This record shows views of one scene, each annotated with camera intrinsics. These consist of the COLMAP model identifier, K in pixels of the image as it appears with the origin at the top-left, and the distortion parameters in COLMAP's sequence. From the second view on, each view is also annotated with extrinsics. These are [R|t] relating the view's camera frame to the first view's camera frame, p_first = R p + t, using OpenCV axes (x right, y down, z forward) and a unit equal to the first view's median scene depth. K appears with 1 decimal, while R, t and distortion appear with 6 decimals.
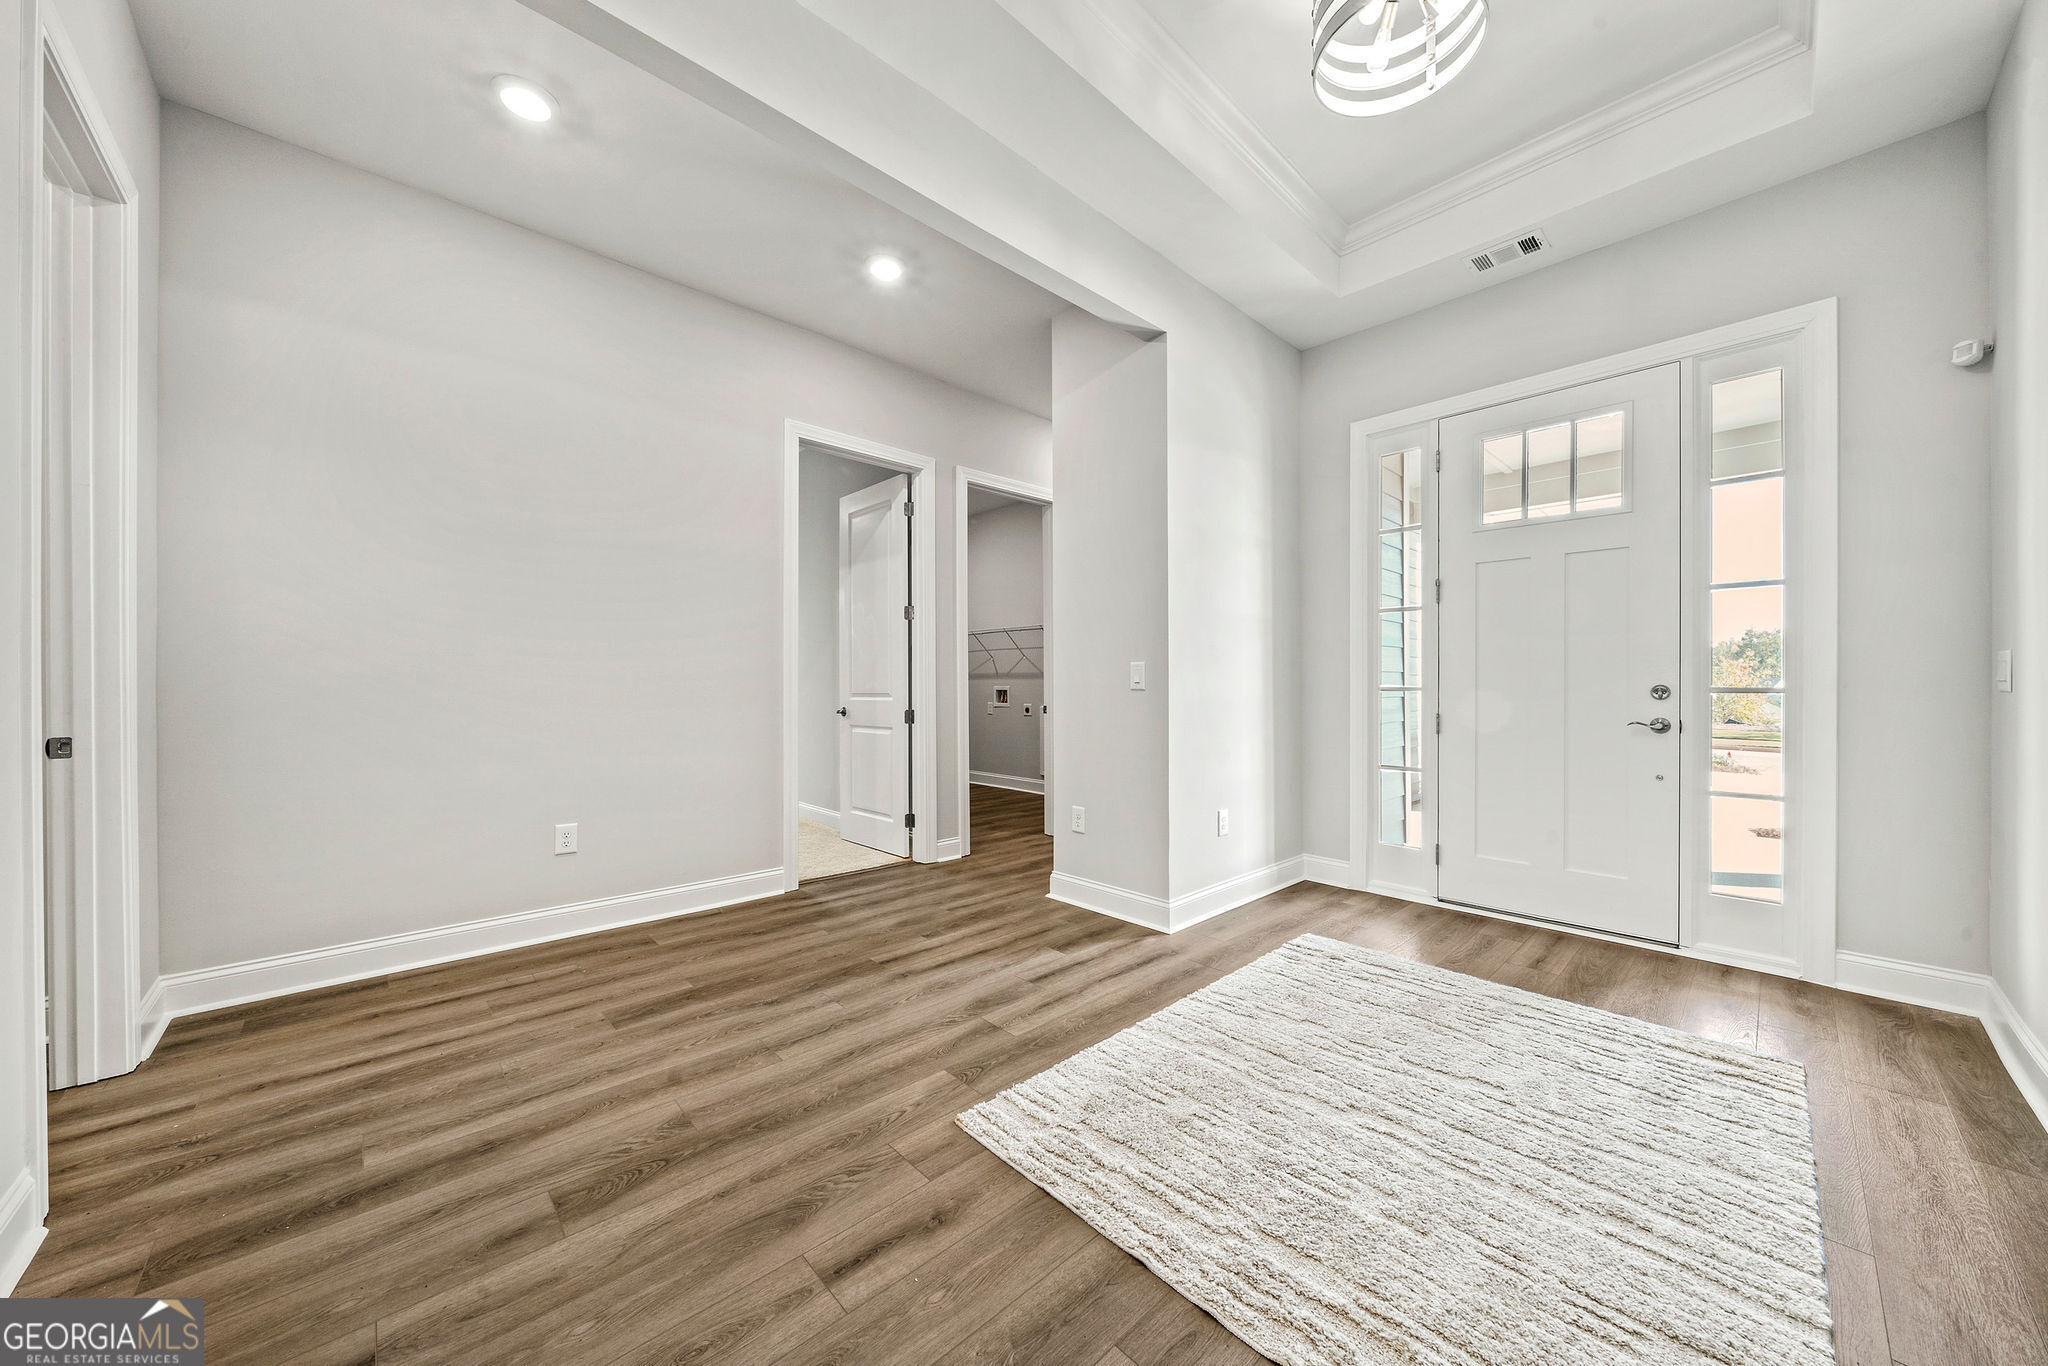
lens RADIAL K [[711.3, 0, 1013.3], [0, 711.3, 688.3], [0, 0, 1]] dist [-0.008250, -0.000124]
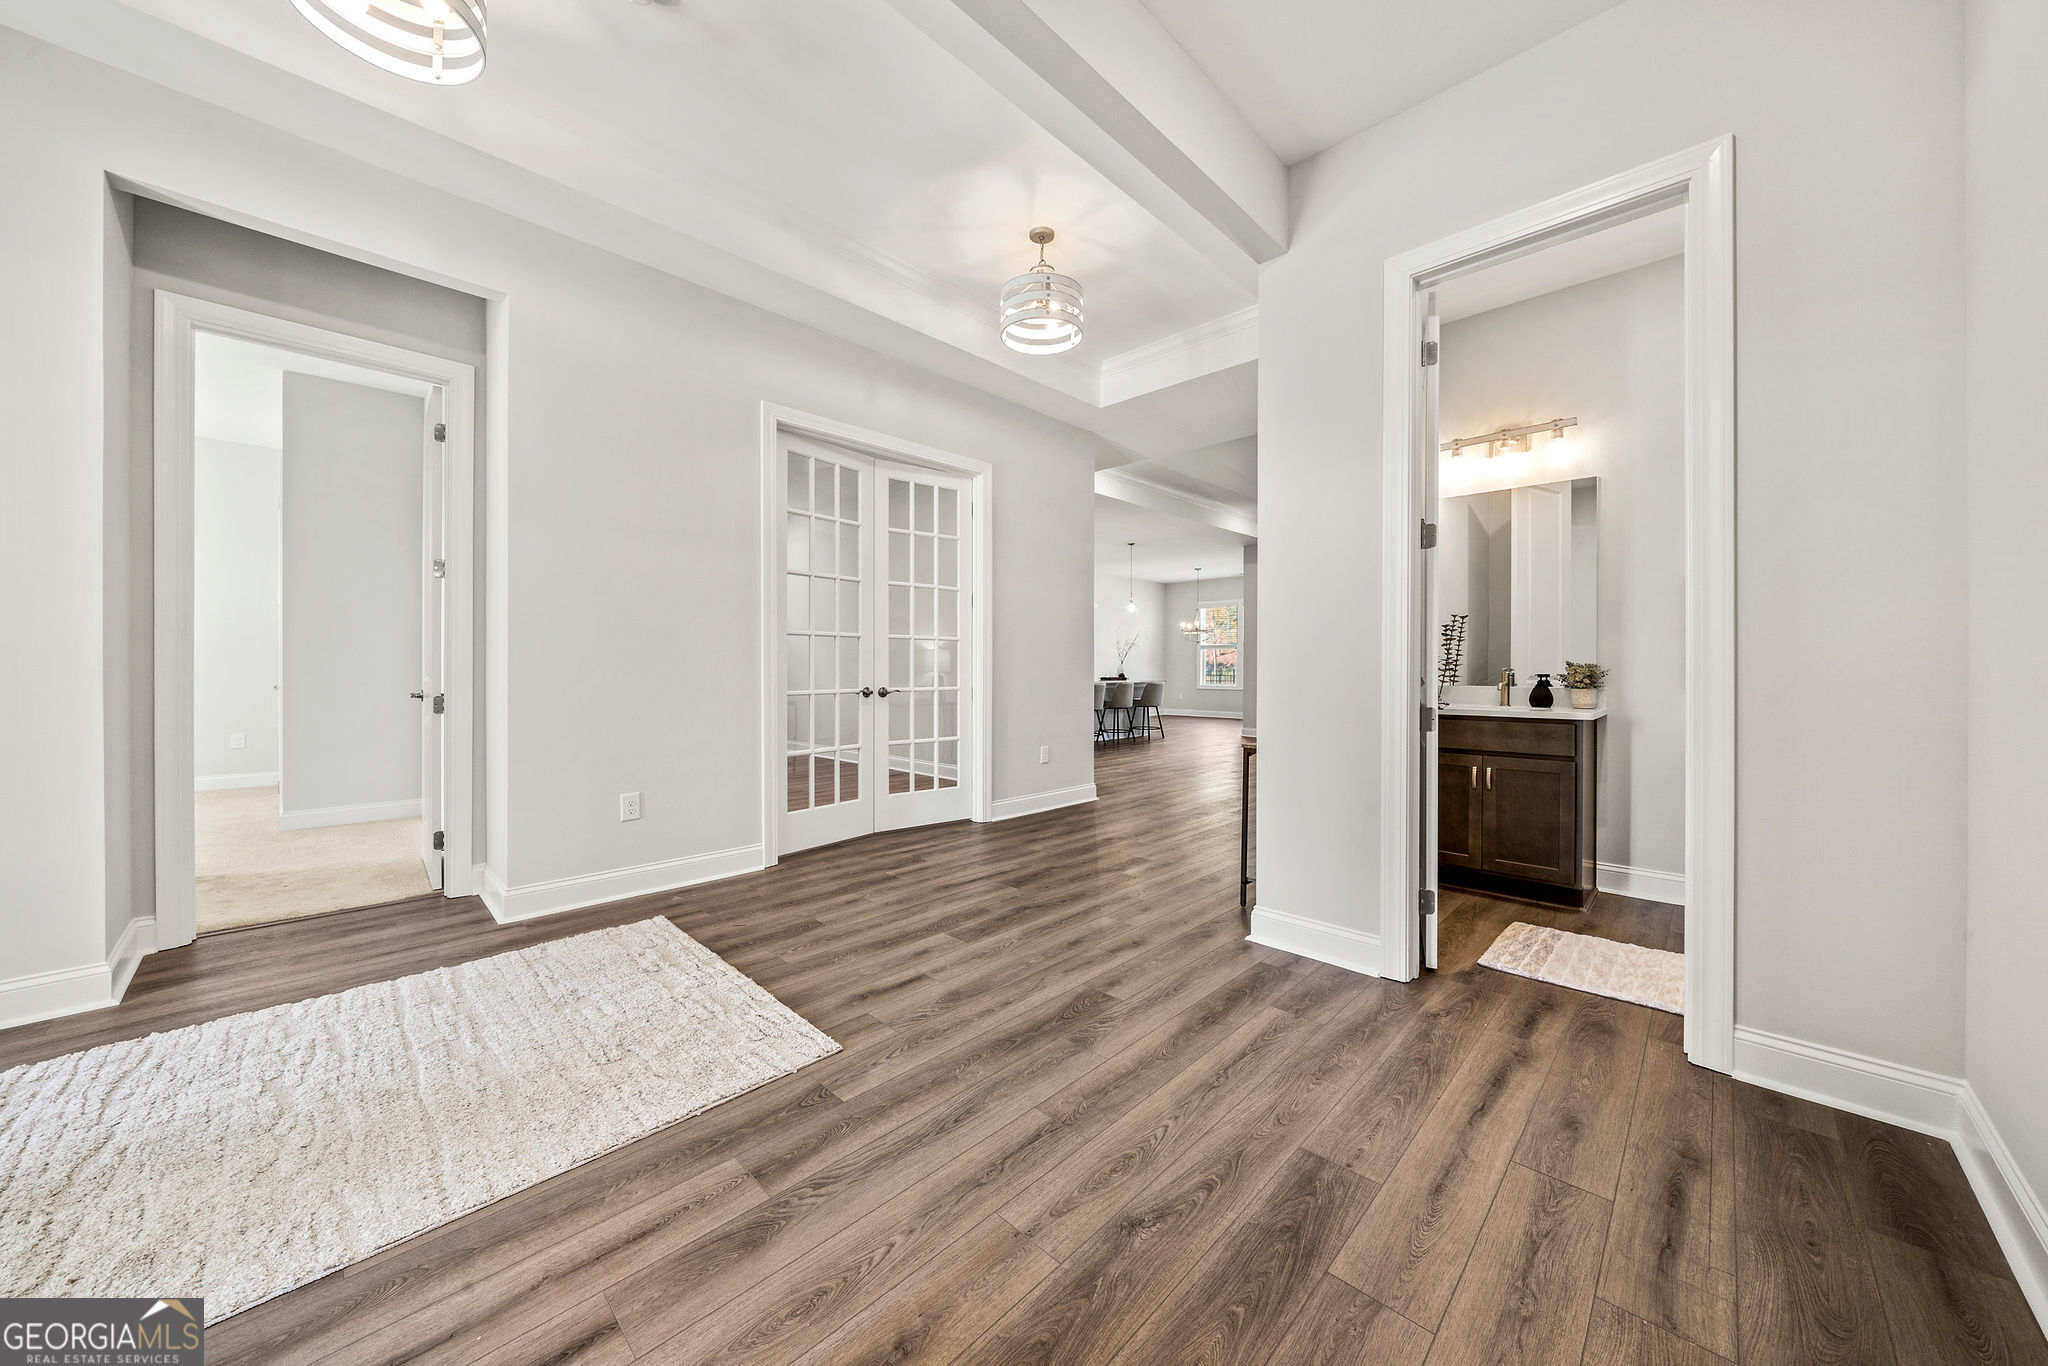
lens RADIAL K [[711.3, 0, 1027.5], [0, 711.3, 671.2], [0, 0, 1]] dist [-0.008250, -0.000124]
pose [[-0.997825, -0.002547, -0.065866, -0.238298], [-0.003040, 0.999968, 0.007374, -0.004489], [0.065845, 0.007558, -0.997801, 1.696522]]
